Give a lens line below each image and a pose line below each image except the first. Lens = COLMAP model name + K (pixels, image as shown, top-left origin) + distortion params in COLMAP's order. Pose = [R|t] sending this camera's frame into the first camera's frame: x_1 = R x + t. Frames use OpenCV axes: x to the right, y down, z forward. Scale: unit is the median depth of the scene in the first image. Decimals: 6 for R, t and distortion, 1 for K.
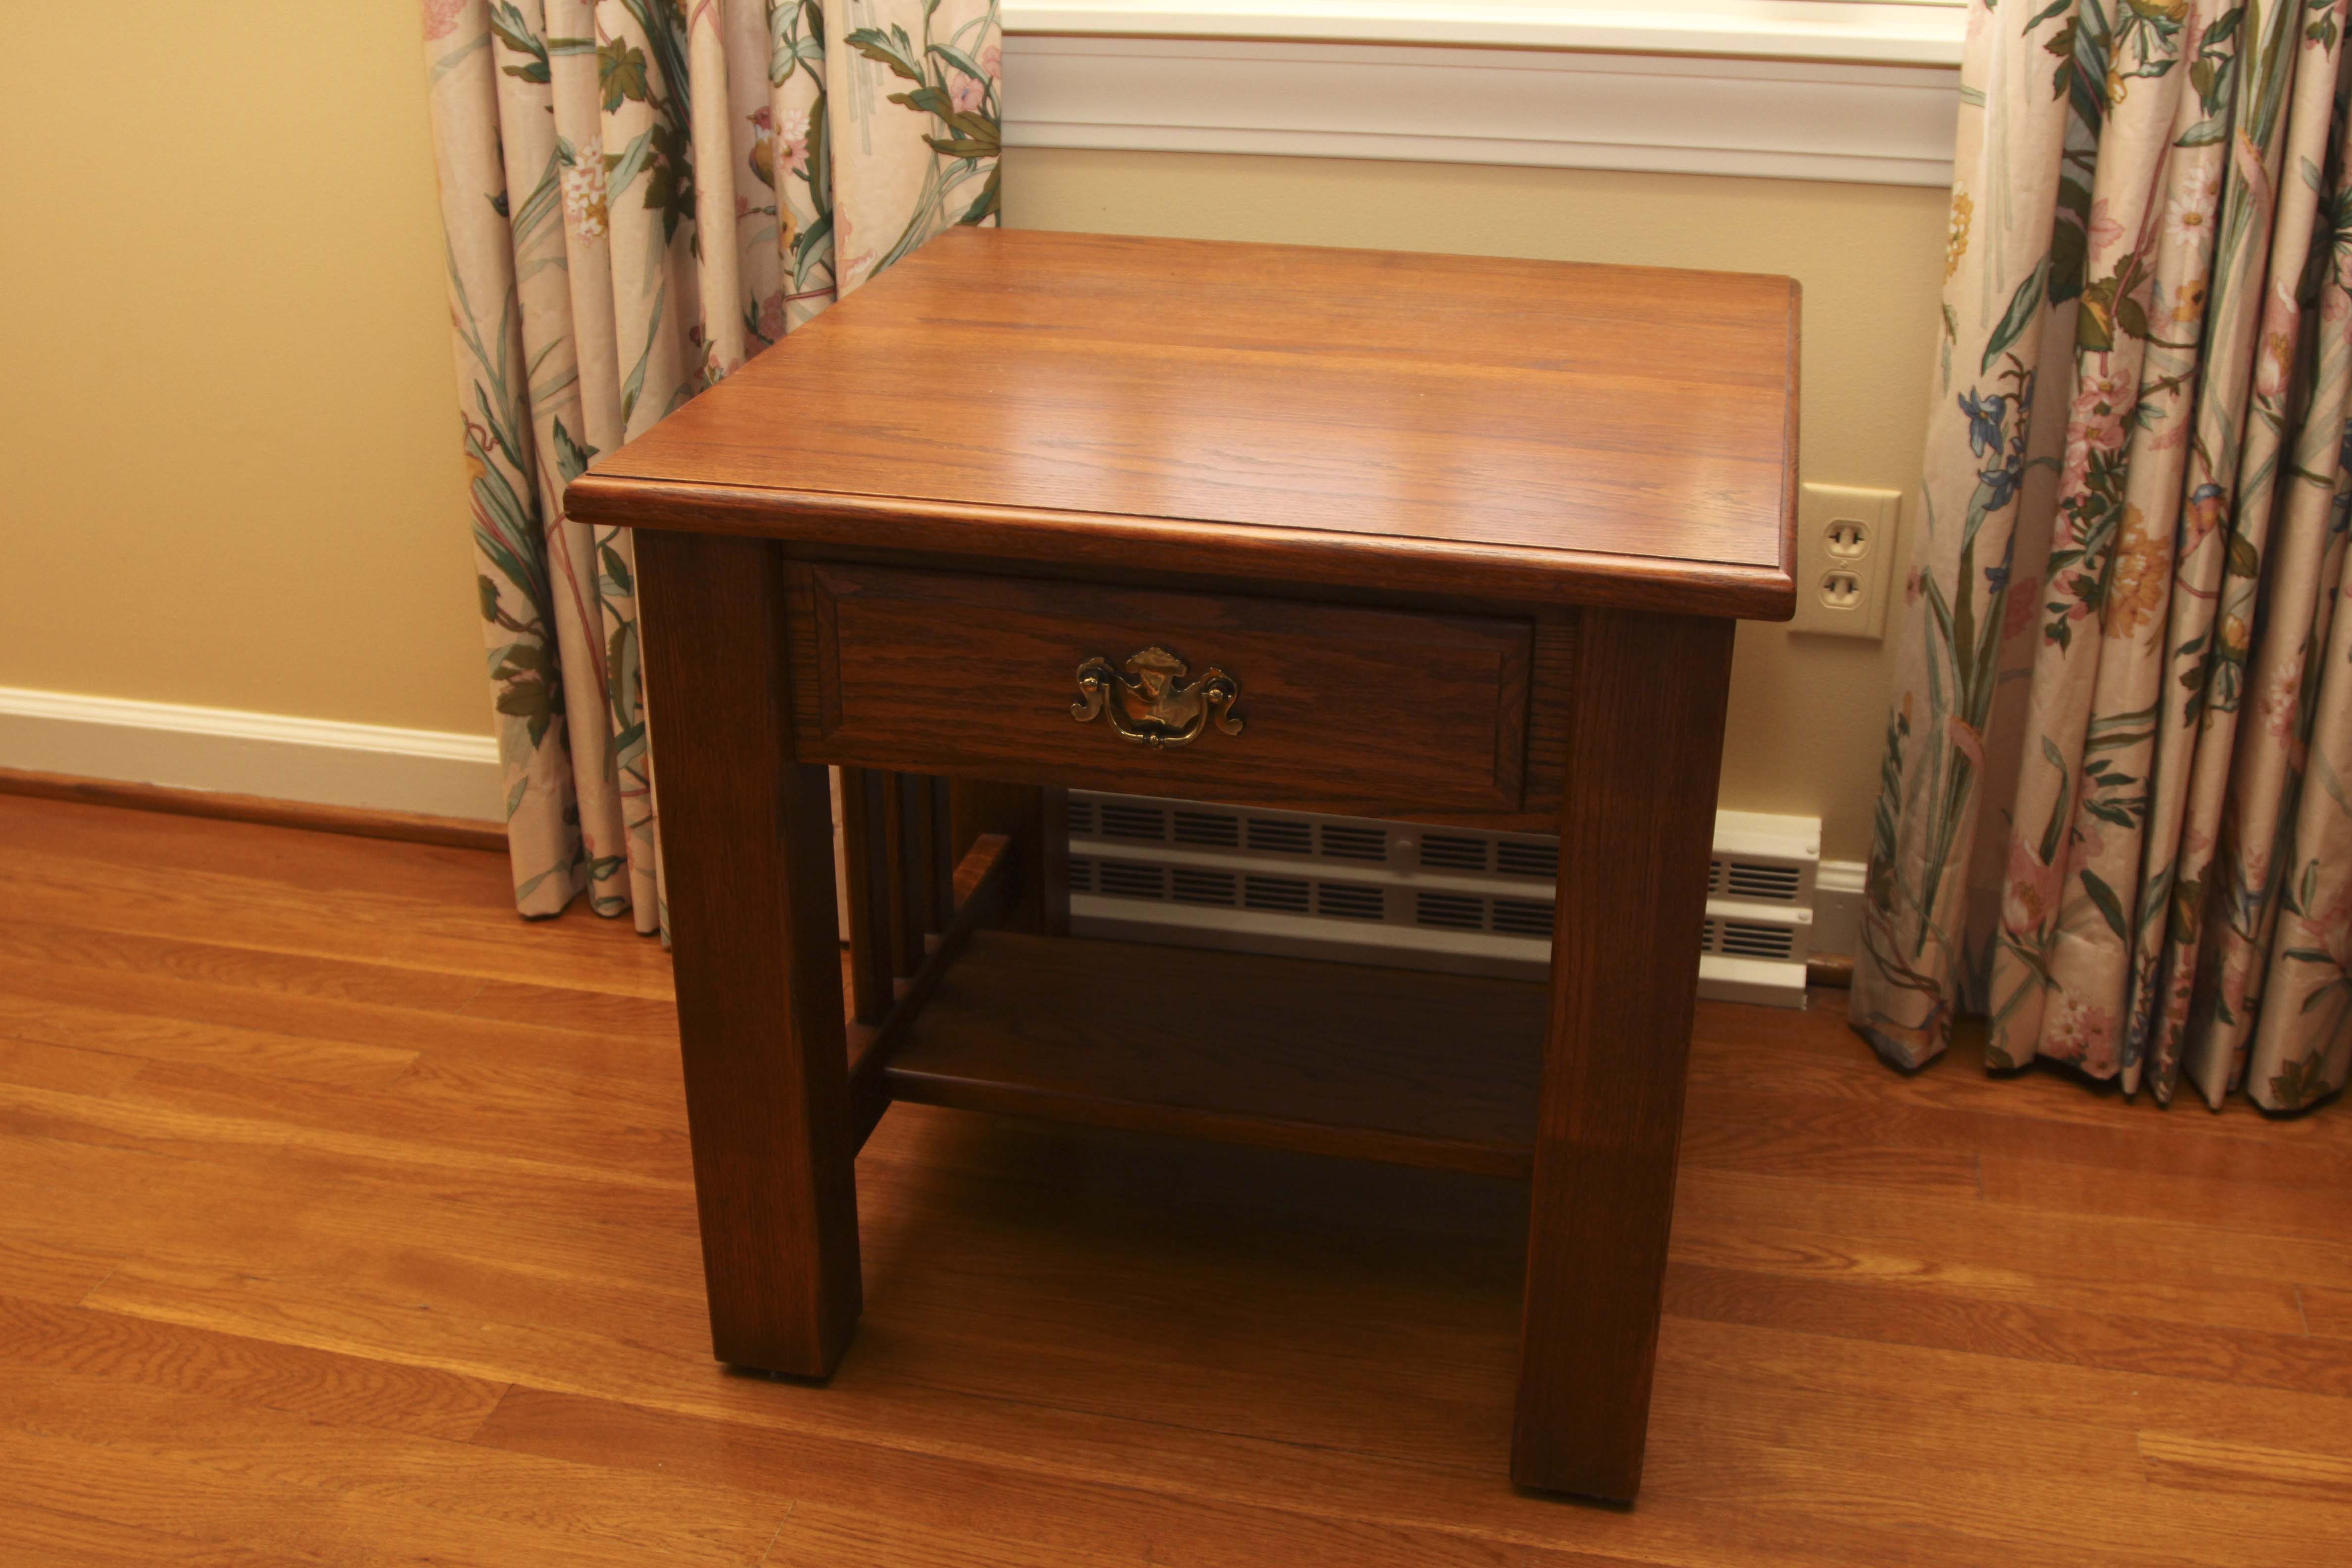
lens RADIAL K [[2536.4, 0, 1176.0], [0, 2536.4, 784.0], [0, 0, 1]] dist [-0.122646, 0.053870]
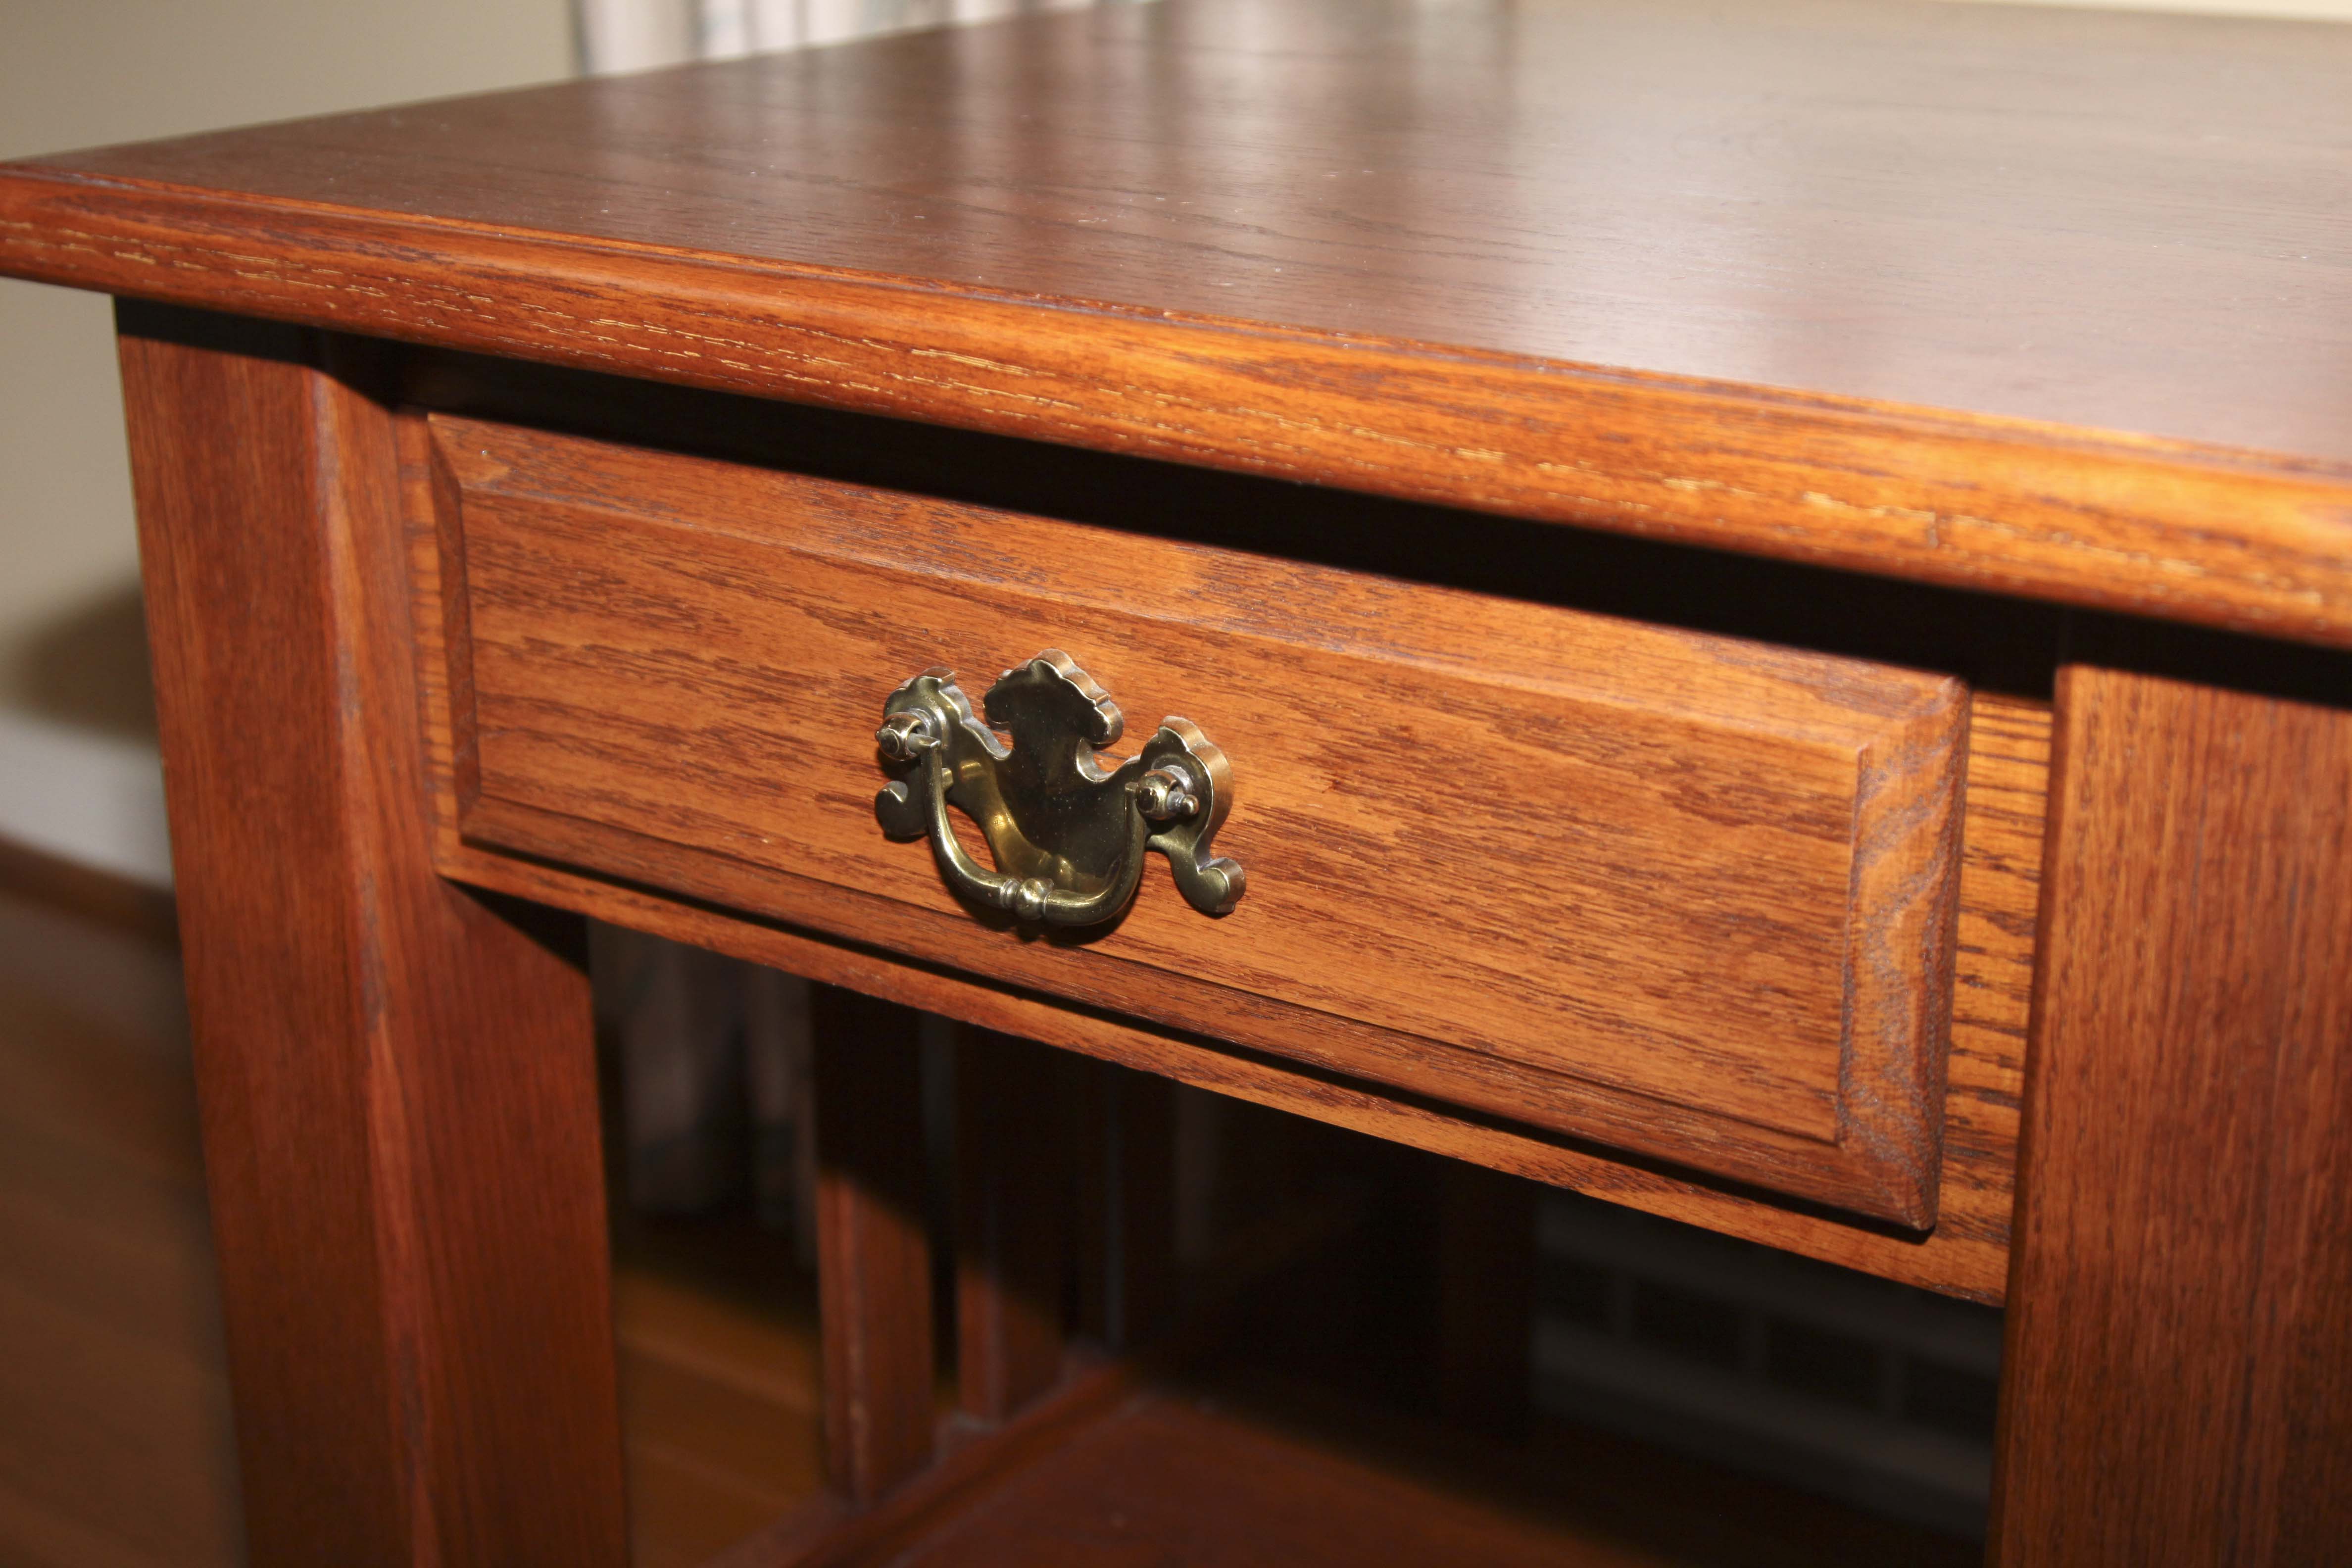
lens RADIAL K [[3416.2, 0, 1176.0], [0, 3416.2, 784.0], [0, 0, 1]] dist [-0.020336, 0.001503]
pose [[0.920941, 0.116644, -0.371836, 0.155476], [-0.160870, 0.982853, -0.090115, 0.007066], [0.354948, 0.142808, 0.923914, 0.383587]]
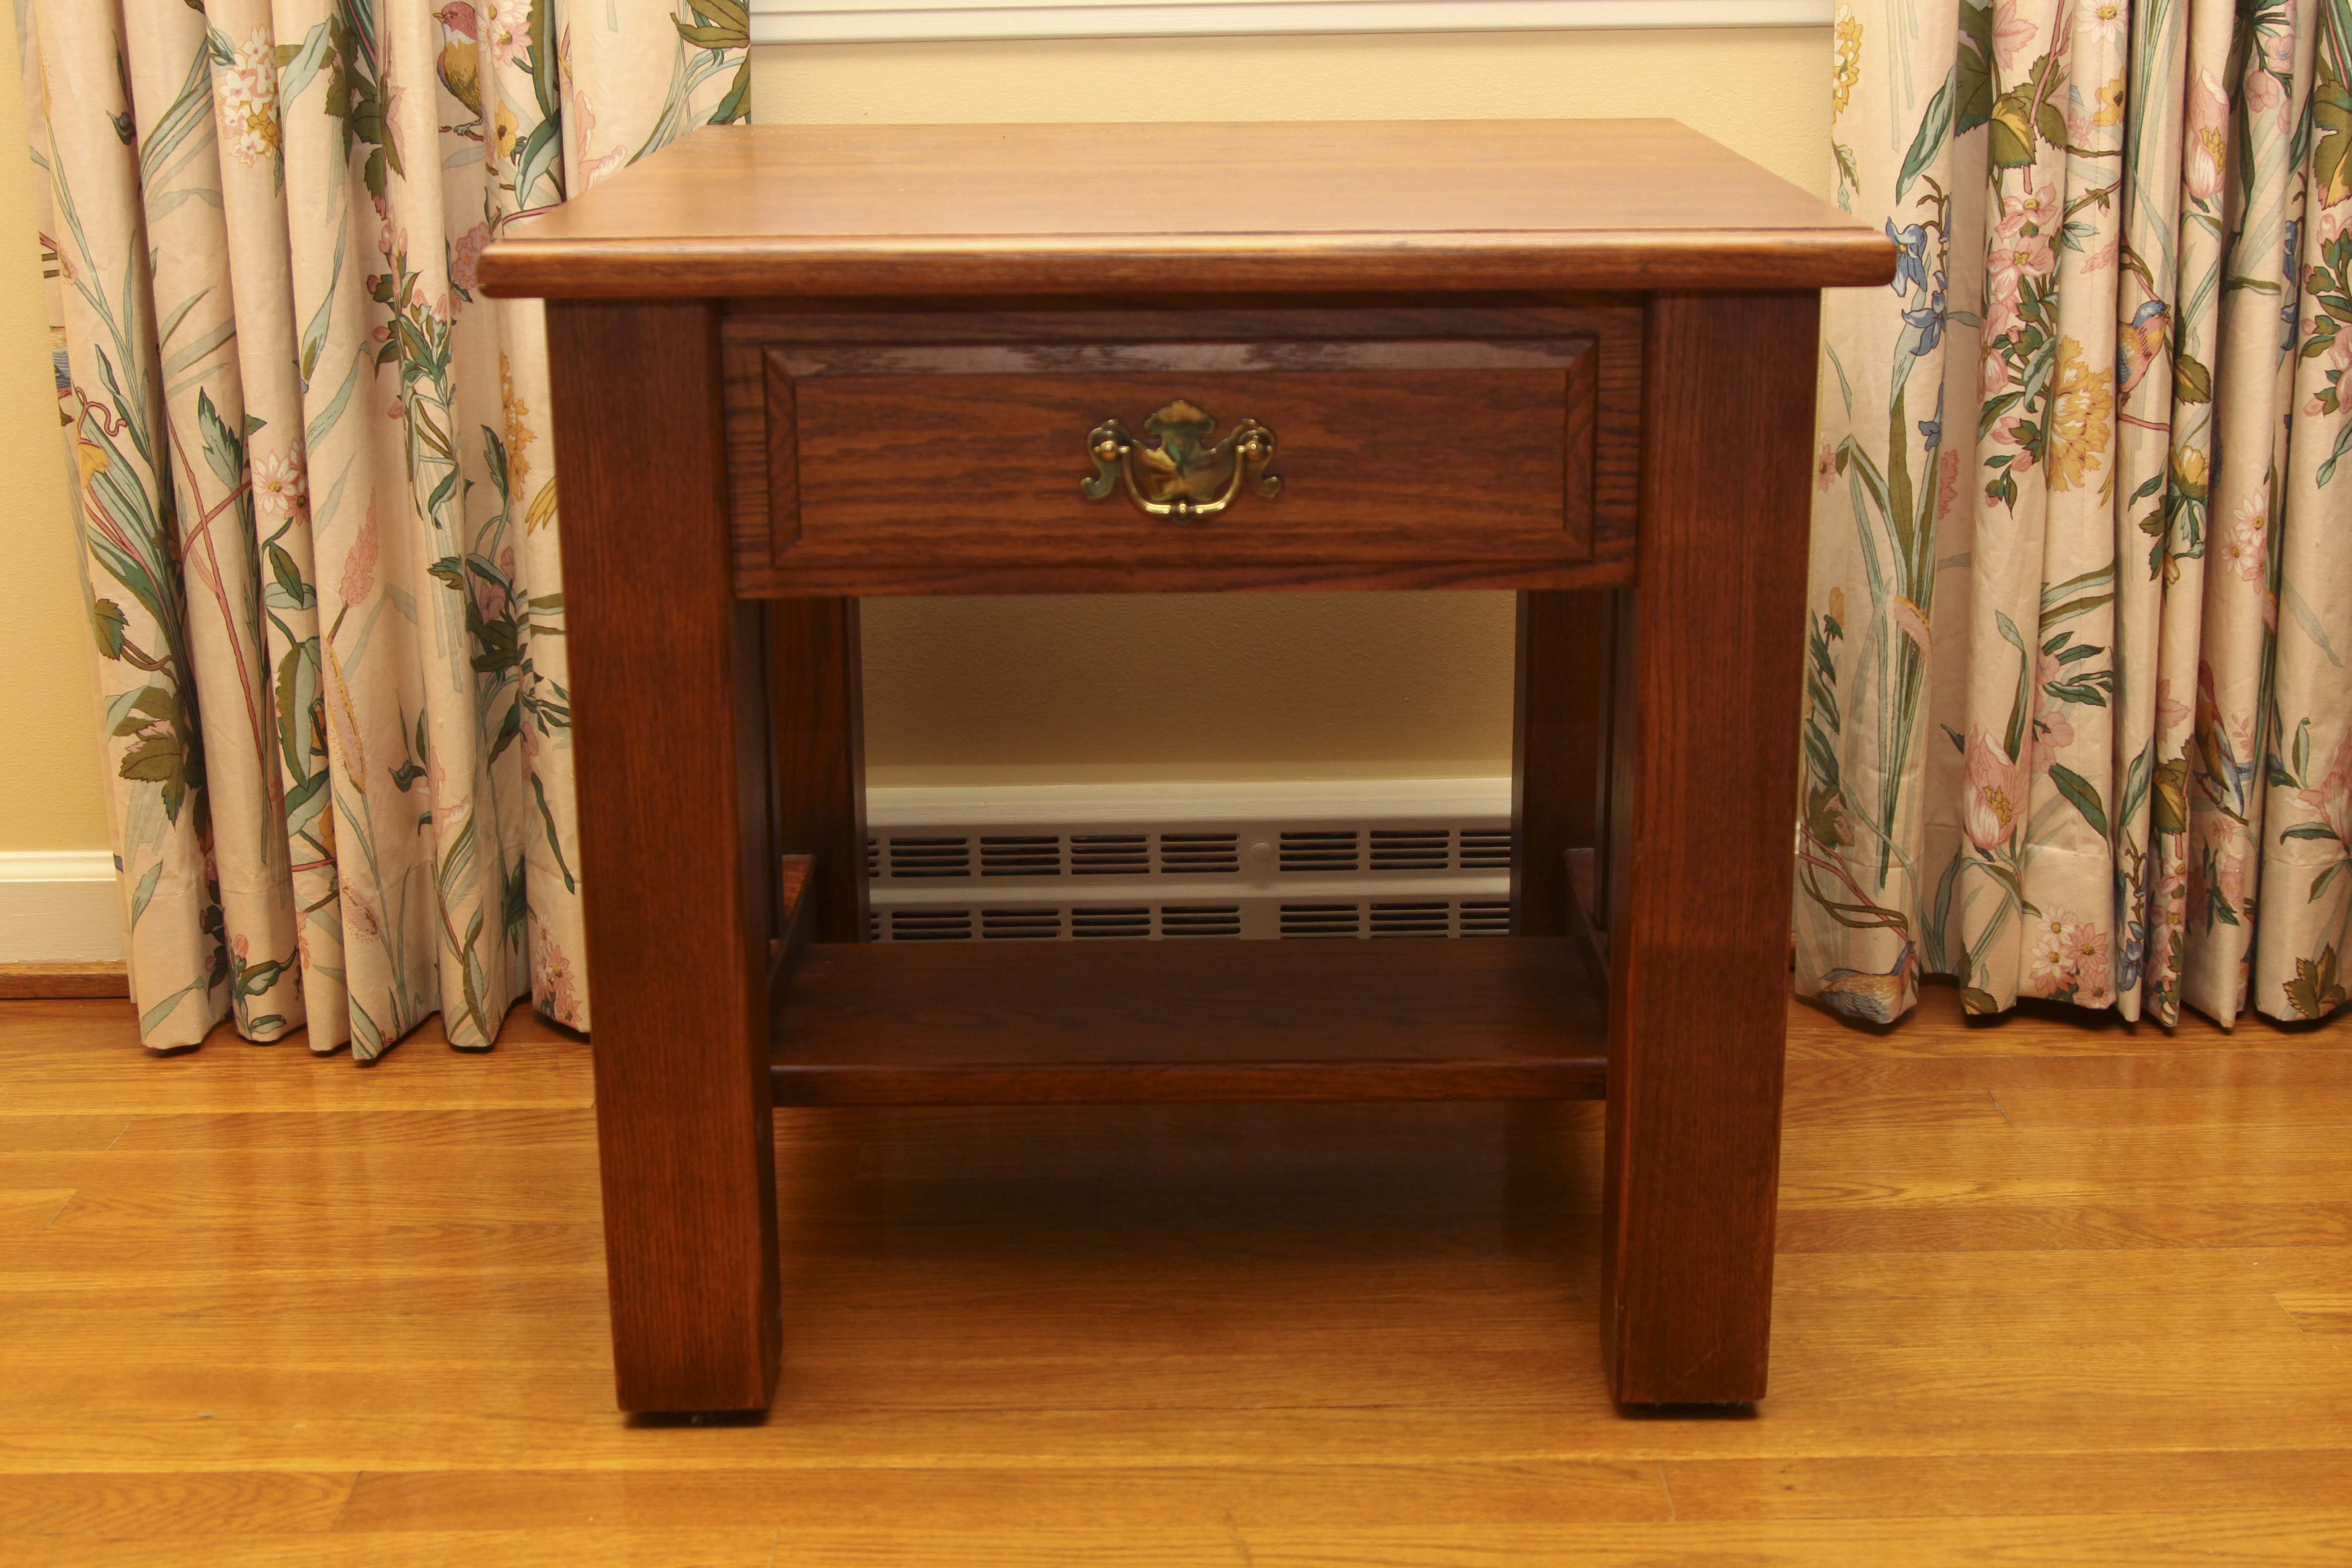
lens RADIAL K [[3276.2, 0, 1176.0], [0, 3276.2, 784.0], [0, 0, 1]] dist [-0.015629, -0.039932]
pose [[0.974097, -0.073069, 0.214001, -0.195101], [0.104690, 0.984549, -0.140365, 0.176141], [-0.200438, 0.159133, 0.966696, -0.063538]]
